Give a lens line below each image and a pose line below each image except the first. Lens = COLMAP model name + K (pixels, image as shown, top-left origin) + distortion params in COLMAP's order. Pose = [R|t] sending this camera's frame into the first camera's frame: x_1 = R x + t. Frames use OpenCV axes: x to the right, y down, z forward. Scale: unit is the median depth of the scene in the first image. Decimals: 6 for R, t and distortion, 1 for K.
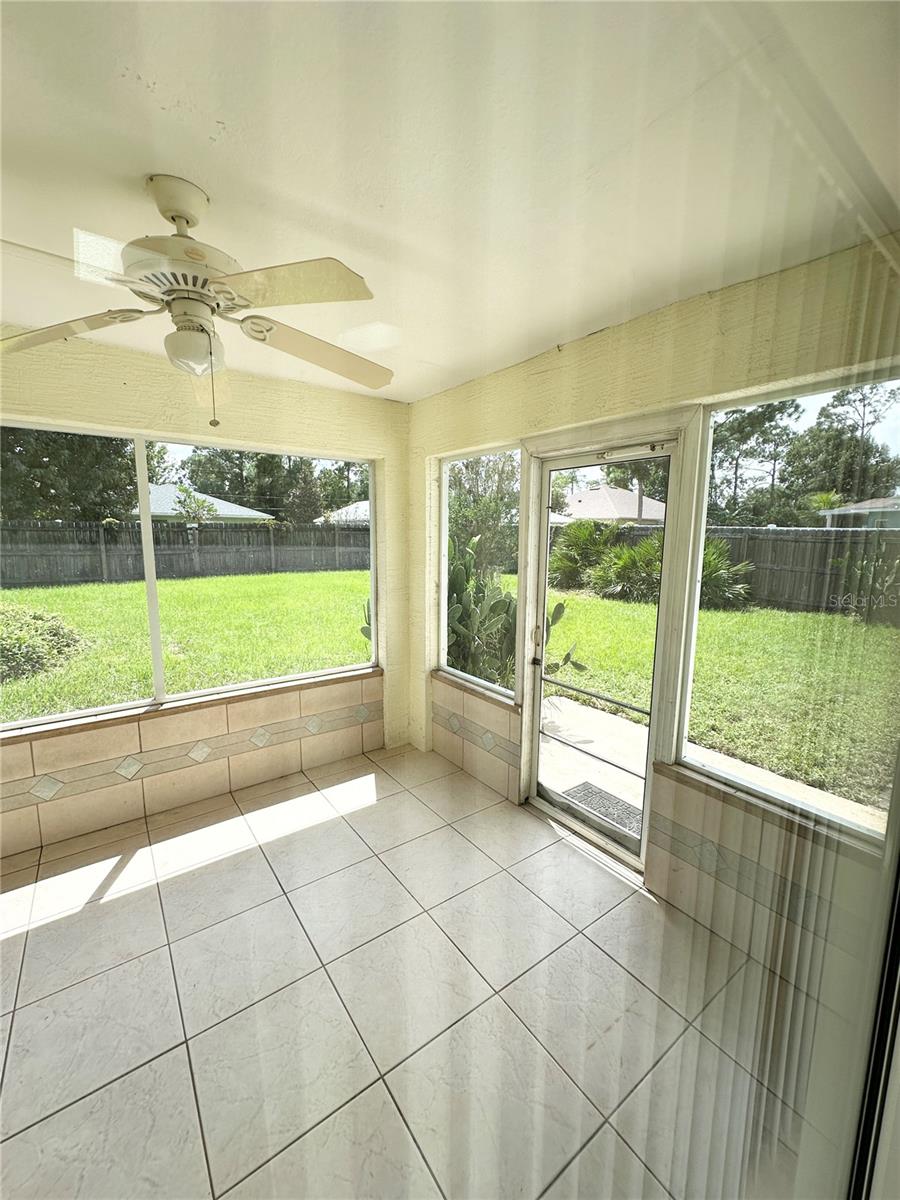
lens RADIAL K [[476.2, 0, 449.3], [0, 476.2, 600.0], [0, 0, 1]] dist [-0.002990, 0.000061]
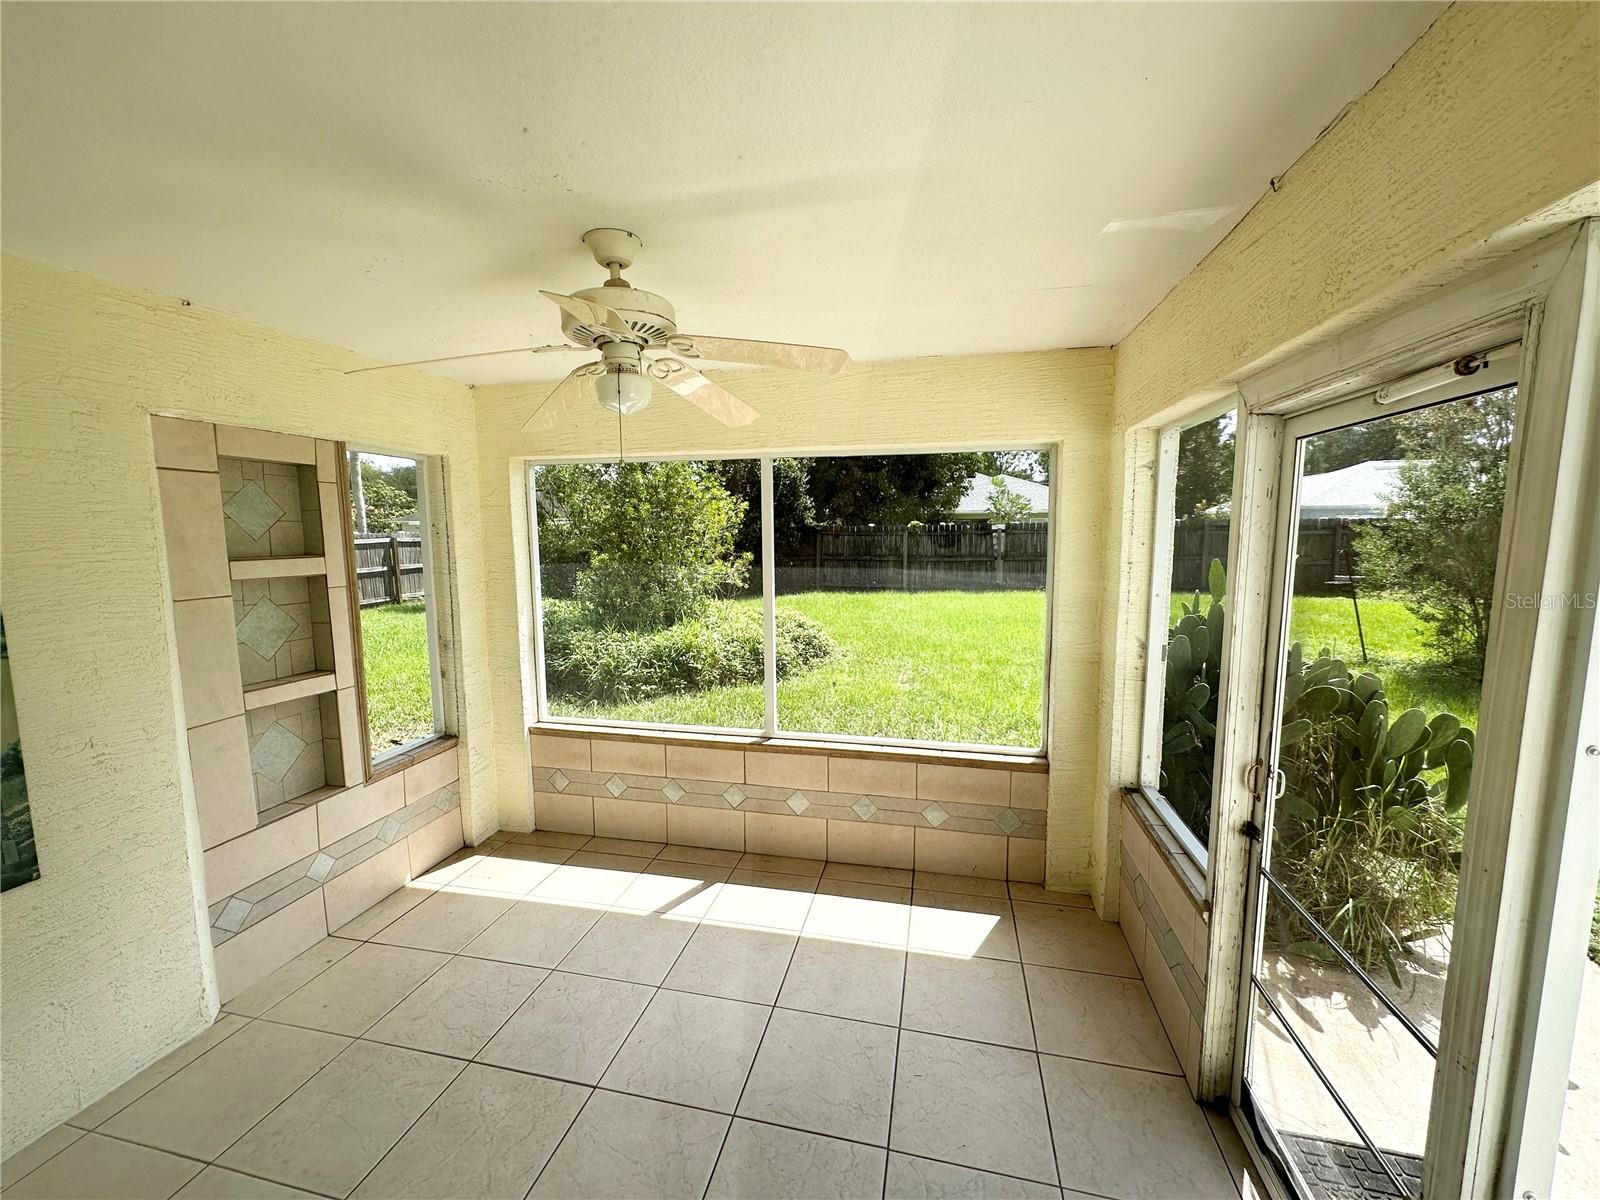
lens RADIAL K [[635.0, 0, 799.4], [0, 635.0, 601.5], [0, 0, 1]] dist [-0.002990, 0.000061]
pose [[0.656287, 0.071328, -0.751132, 0.313123], [-0.093174, 0.995563, 0.013131, -0.062461], [0.748736, 0.061368, 0.660021, 0.193605]]
